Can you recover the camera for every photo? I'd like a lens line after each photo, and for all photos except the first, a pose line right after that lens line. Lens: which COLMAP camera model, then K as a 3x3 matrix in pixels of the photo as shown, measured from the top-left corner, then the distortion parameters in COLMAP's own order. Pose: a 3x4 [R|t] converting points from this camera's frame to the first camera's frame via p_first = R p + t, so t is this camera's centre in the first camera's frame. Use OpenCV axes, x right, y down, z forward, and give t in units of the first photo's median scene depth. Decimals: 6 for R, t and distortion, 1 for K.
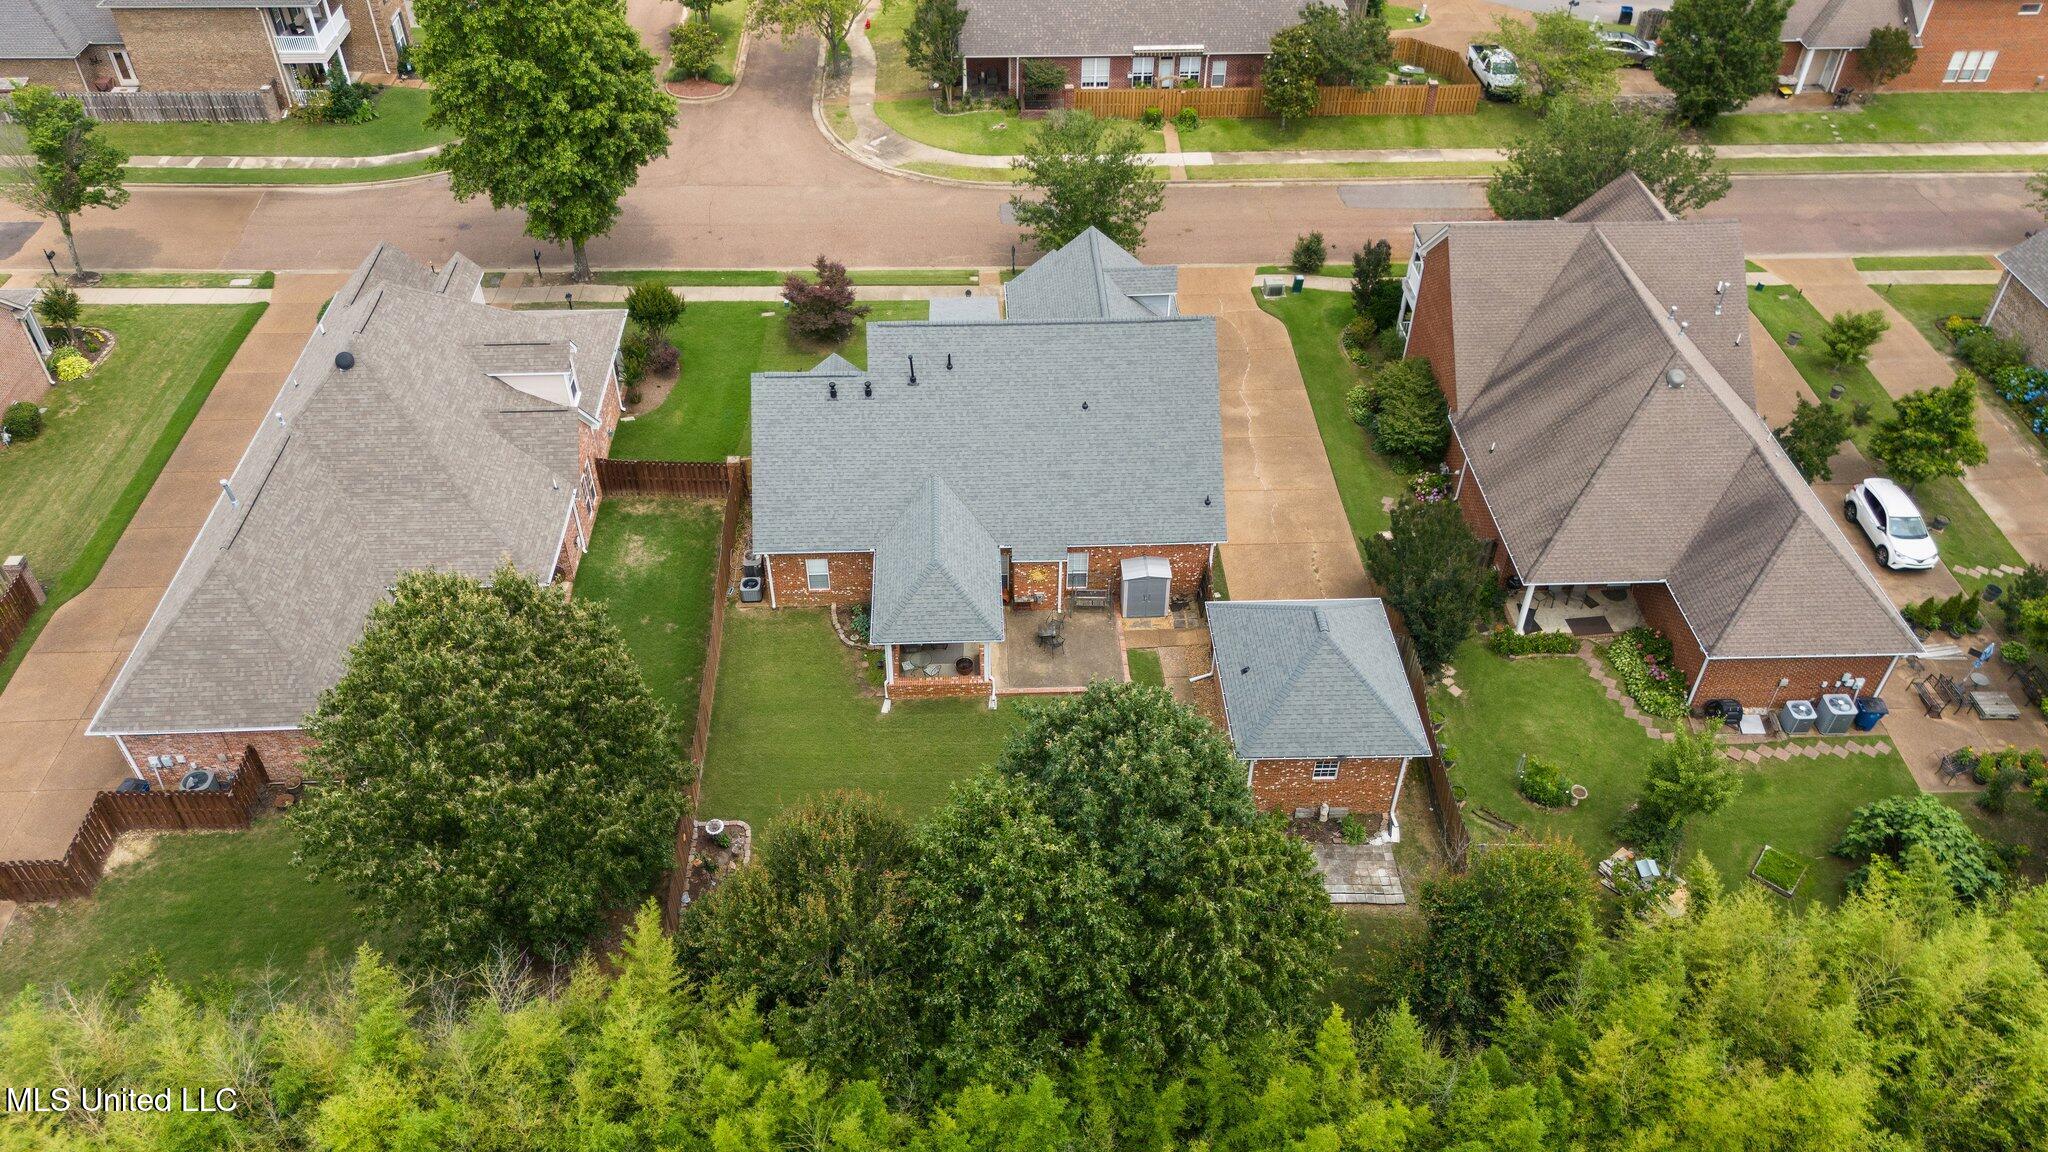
lens RADIAL K [[1523.1, 0, 1015.0], [0, 1523.1, 576.2], [0, 0, 1]] dist [0.039139, -0.029061]
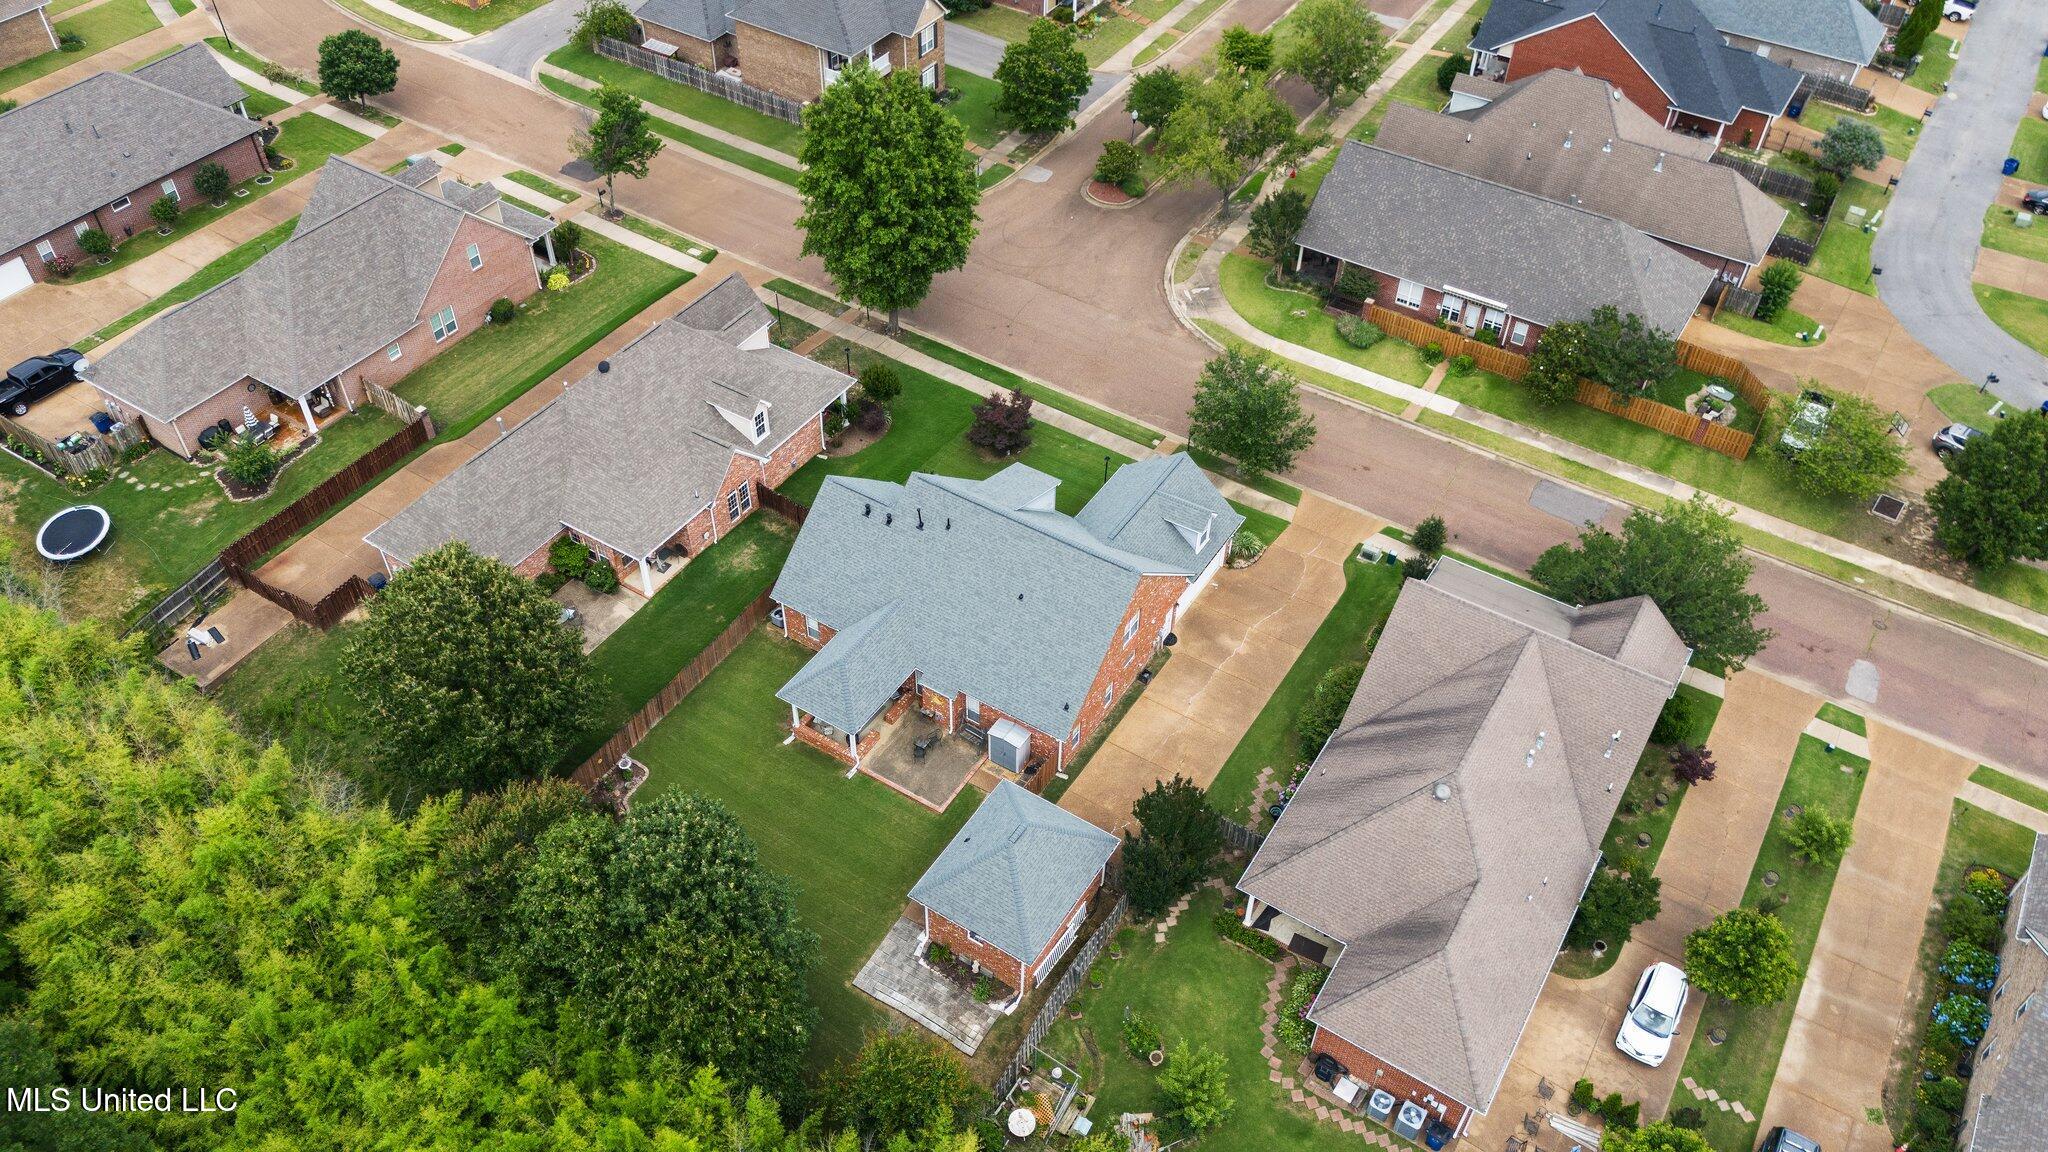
lens RADIAL K [[1523.1, 0, 1015.0], [0, 1523.1, 576.2], [0, 0, 1]] dist [0.039139, -0.029061]
pose [[0.821643, 0.405109, -0.400986, 0.446963], [-0.383587, 0.913327, 0.136726, -0.245712], [0.421620, 0.041473, 0.905824, -0.128204]]
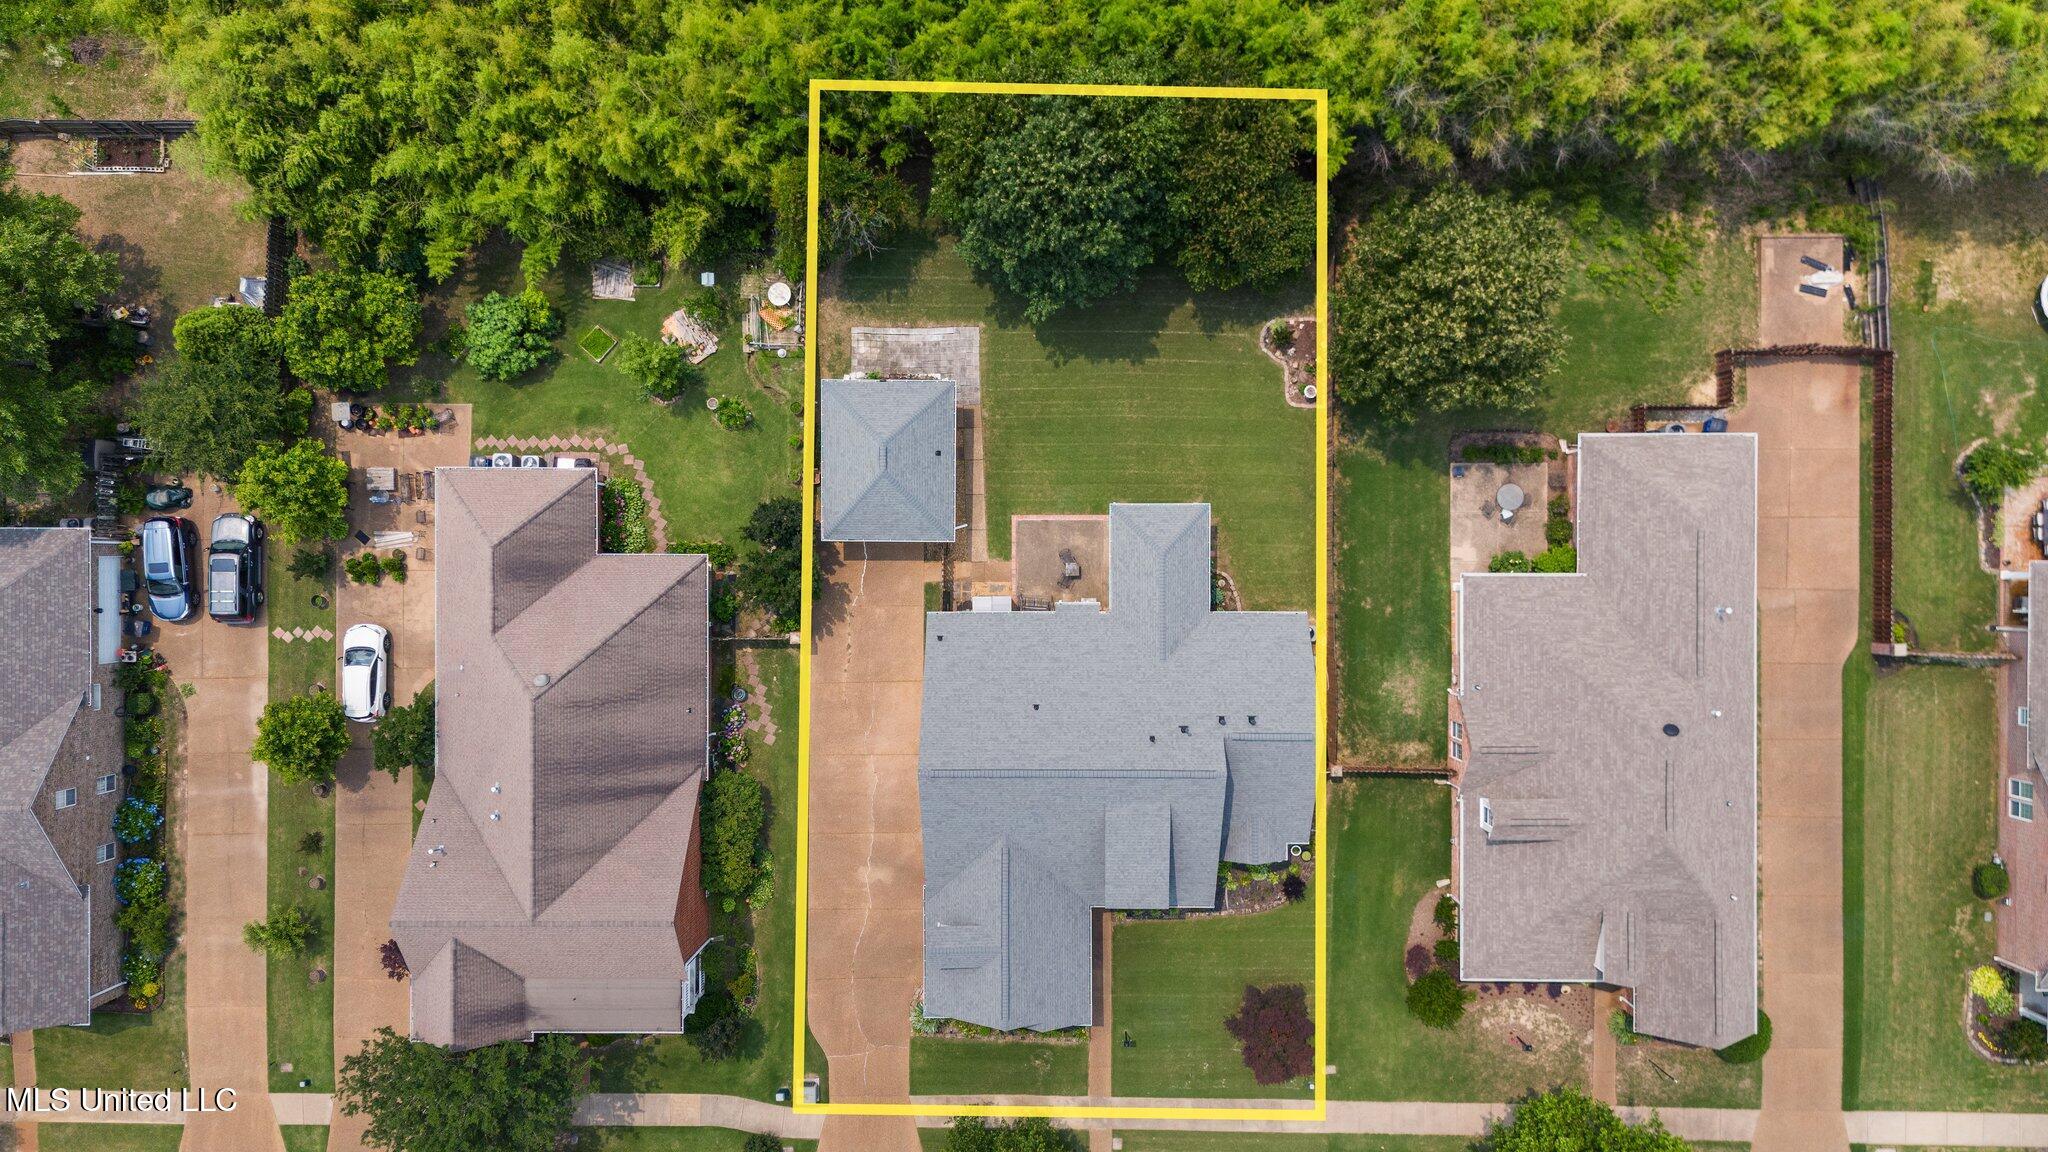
lens RADIAL K [[1523.1, 0, 1015.0], [0, 1523.1, 576.2], [0, 0, 1]] dist [0.039139, -0.029061]
pose [[-0.999207, -0.039218, 0.006884, 0.049966], [0.031219, -0.664309, 0.746806, -0.752708], [-0.024715, 0.746429, 0.665006, 0.117668]]
